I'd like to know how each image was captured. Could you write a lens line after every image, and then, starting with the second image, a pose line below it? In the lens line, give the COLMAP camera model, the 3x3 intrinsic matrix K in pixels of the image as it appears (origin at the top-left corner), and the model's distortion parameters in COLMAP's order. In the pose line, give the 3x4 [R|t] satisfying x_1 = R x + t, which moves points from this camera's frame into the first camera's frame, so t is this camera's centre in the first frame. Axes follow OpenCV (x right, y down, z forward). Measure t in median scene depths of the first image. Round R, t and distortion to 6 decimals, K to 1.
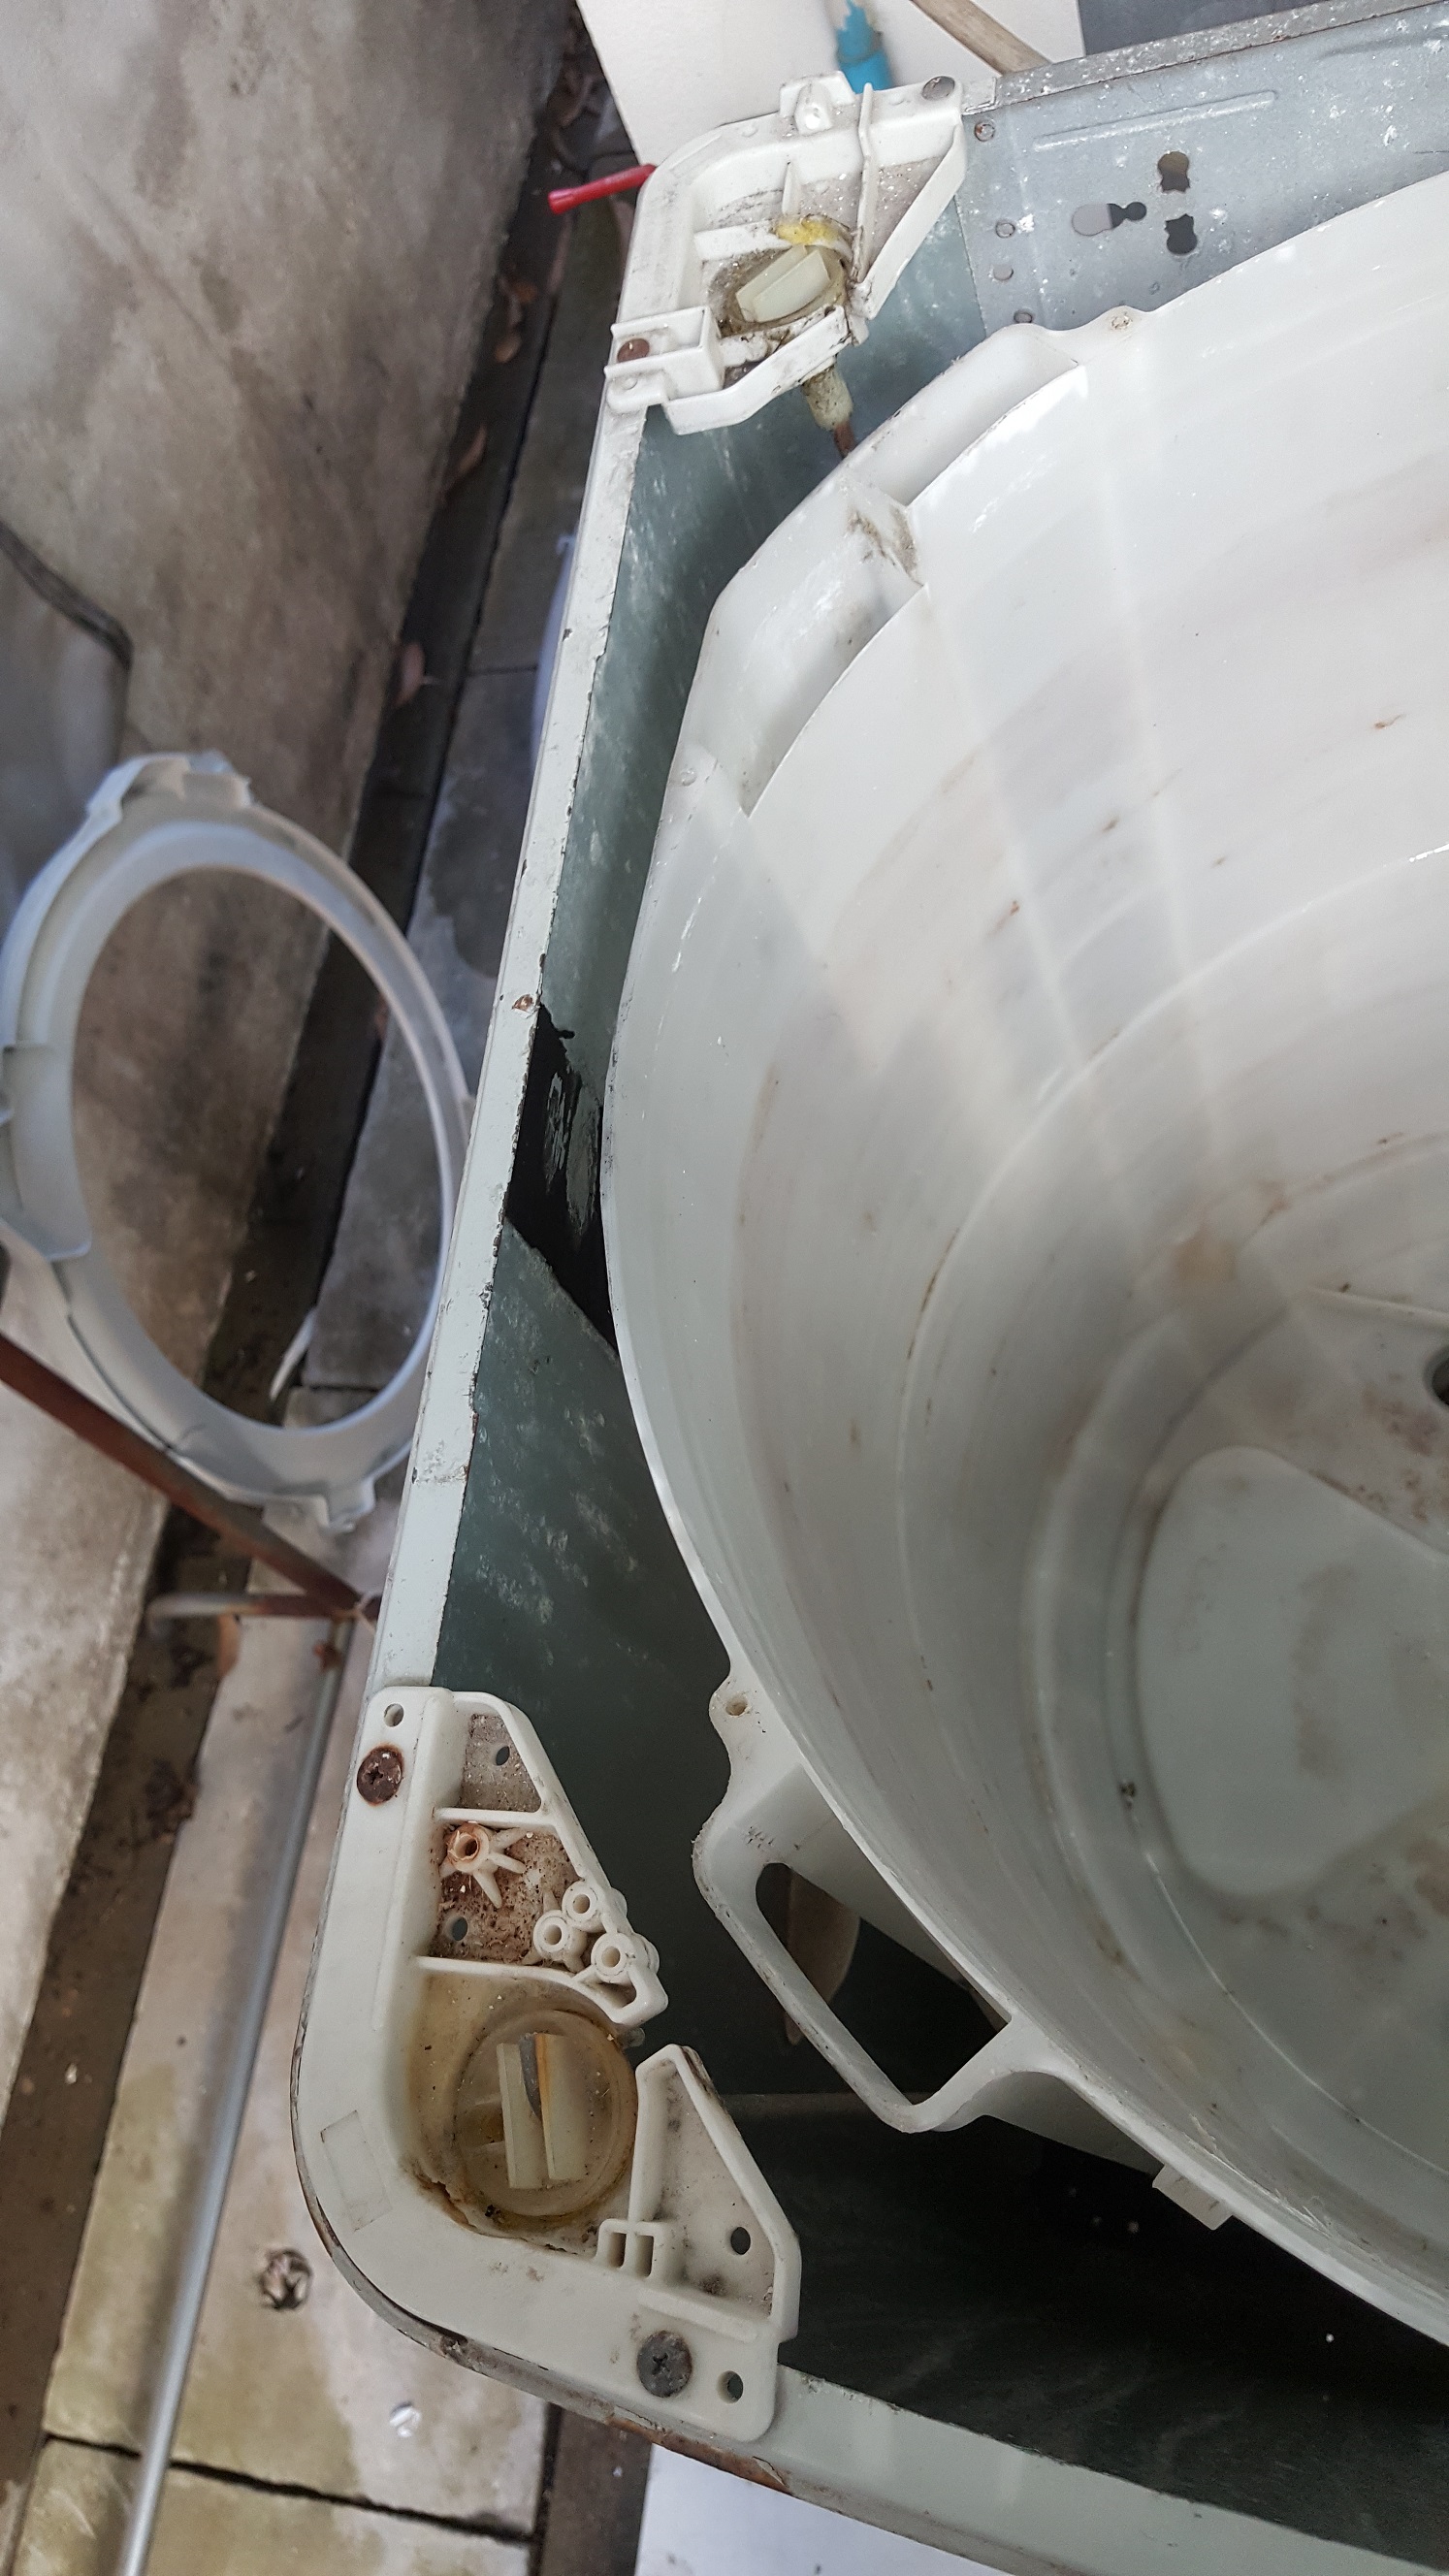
lens RADIAL K [[1860.0, 0, 724.5], [0, 1860.0, 1288.0], [0, 0, 1]] dist [0.120931, -0.207232]
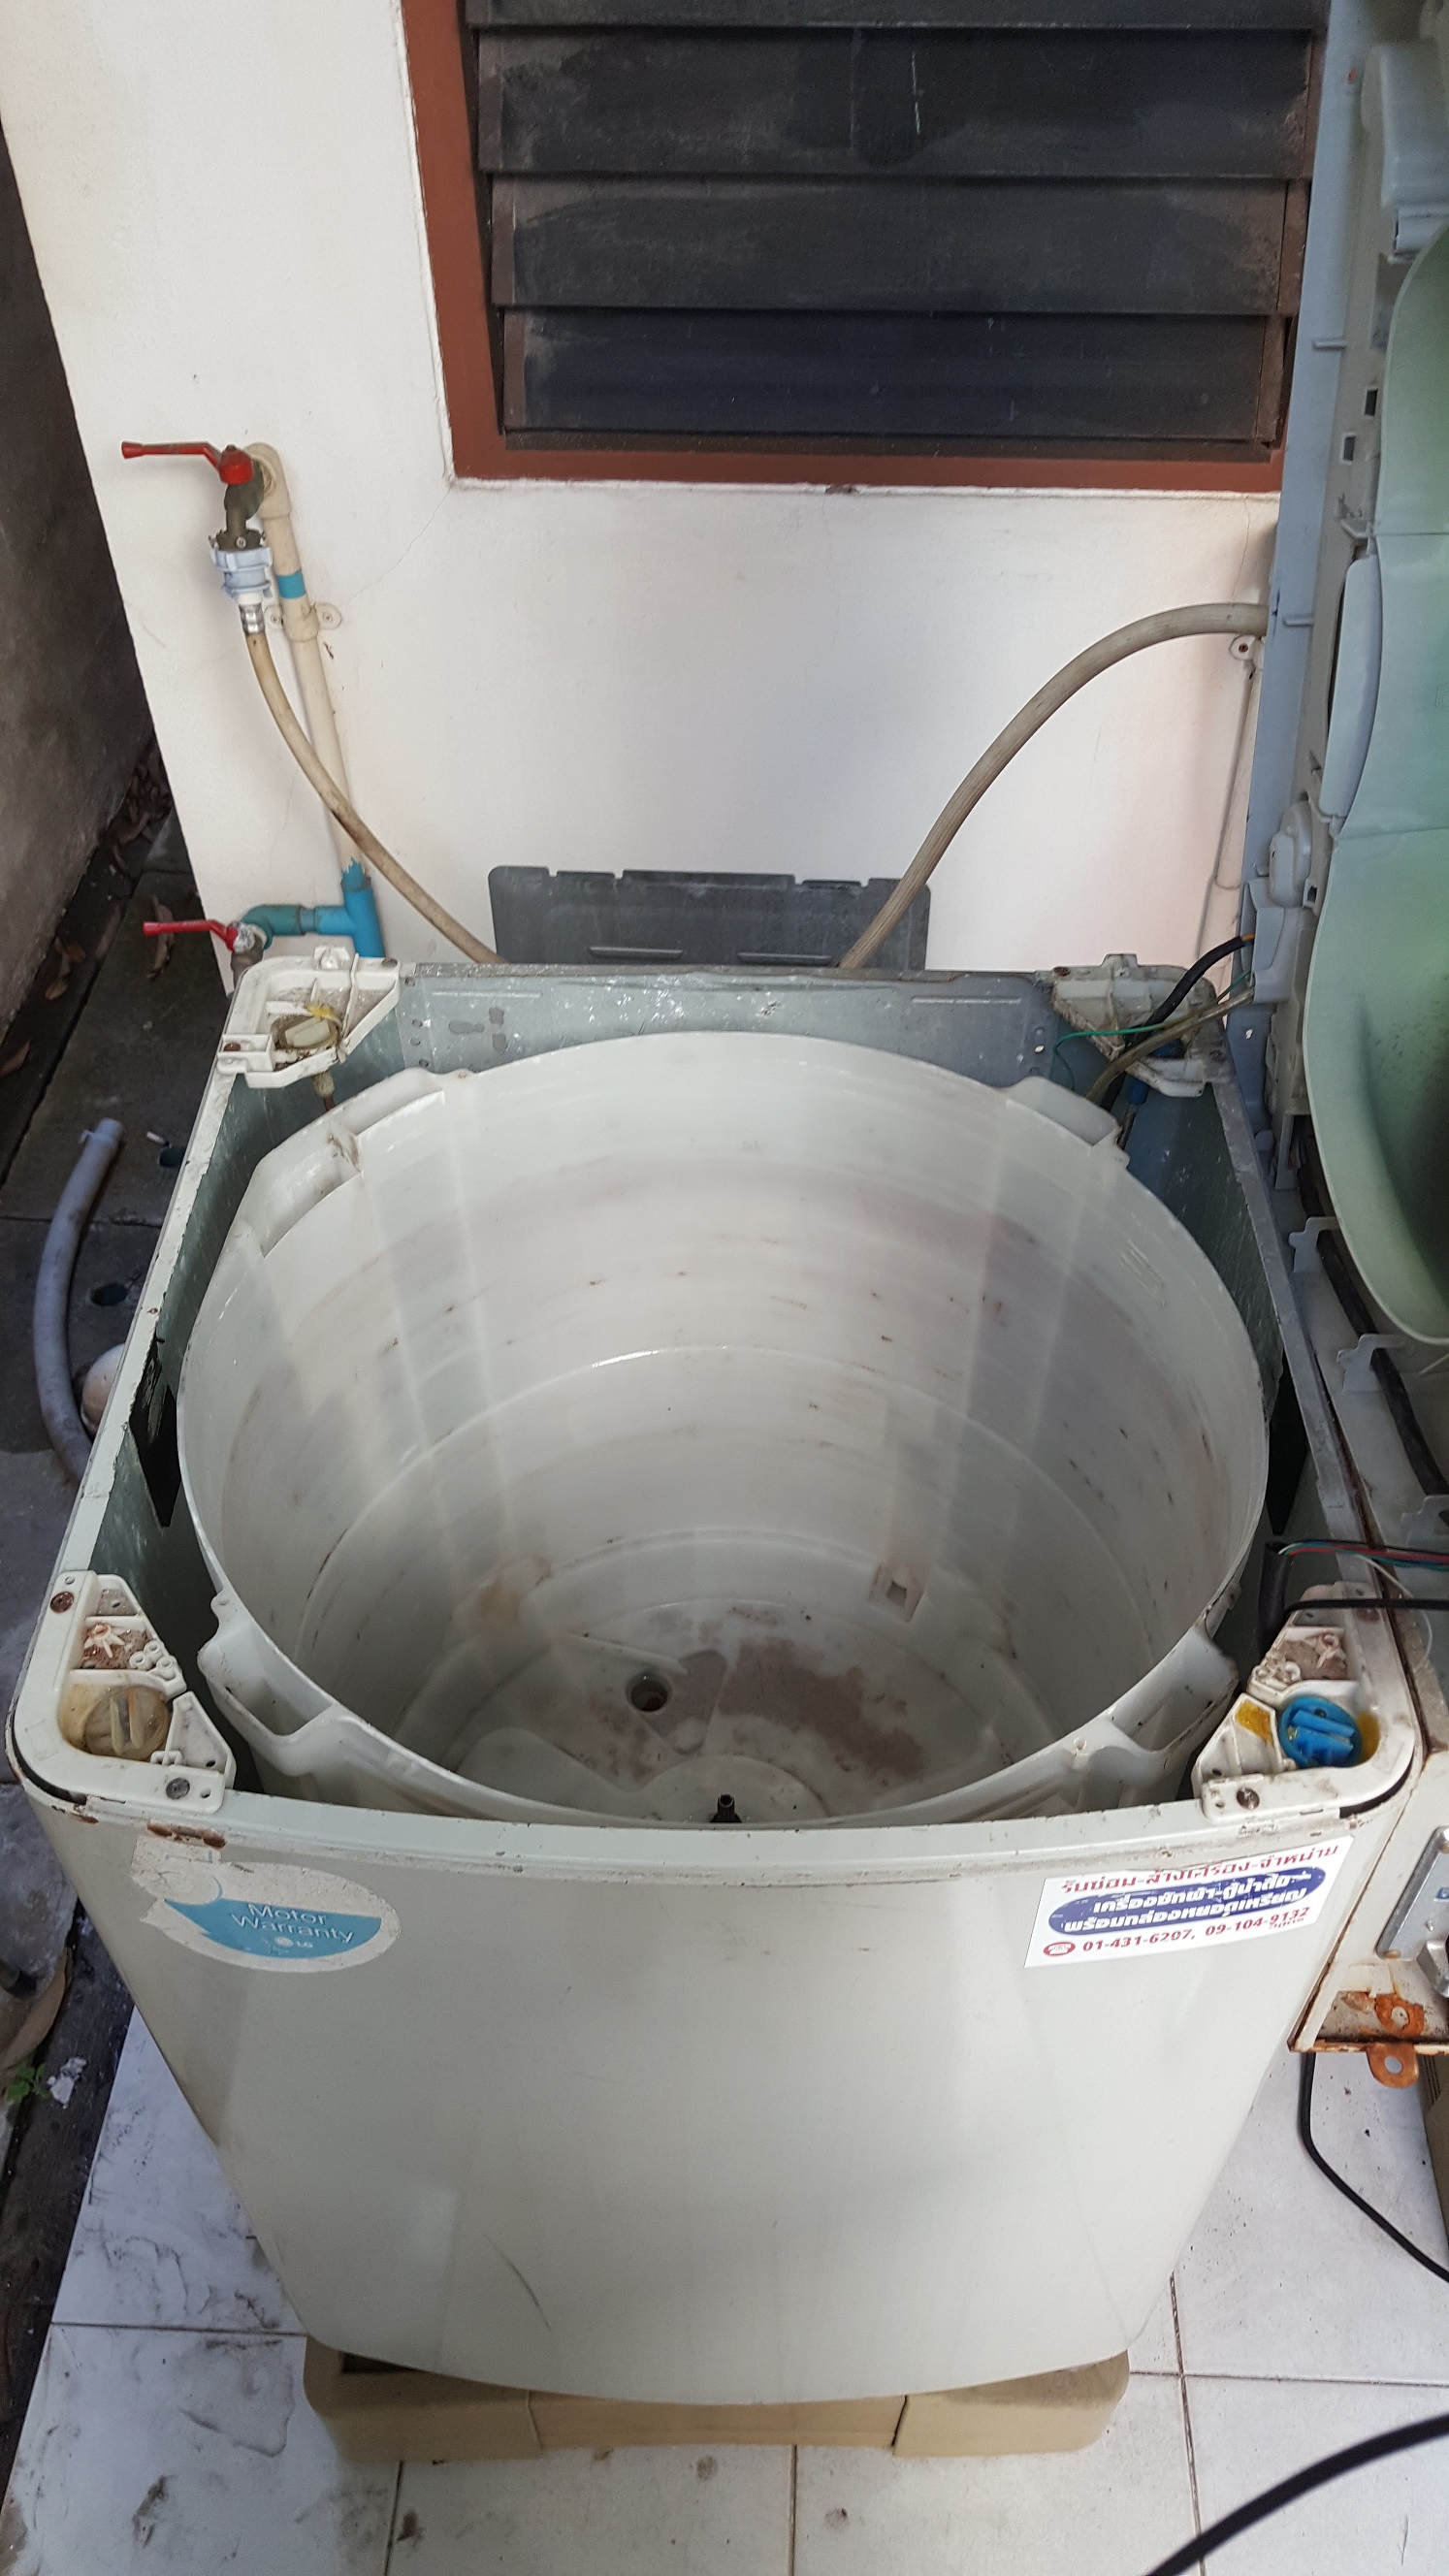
lens RADIAL K [[1991.0, 0, 724.5], [0, 1991.0, 1288.0], [0, 0, 1]] dist [0.162014, -0.350716]
pose [[0.952852, 0.138101, 0.270186, -0.091216], [-0.040312, 0.940148, -0.338373, 0.477972], [-0.300745, 0.311528, 0.901389, -1.069540]]
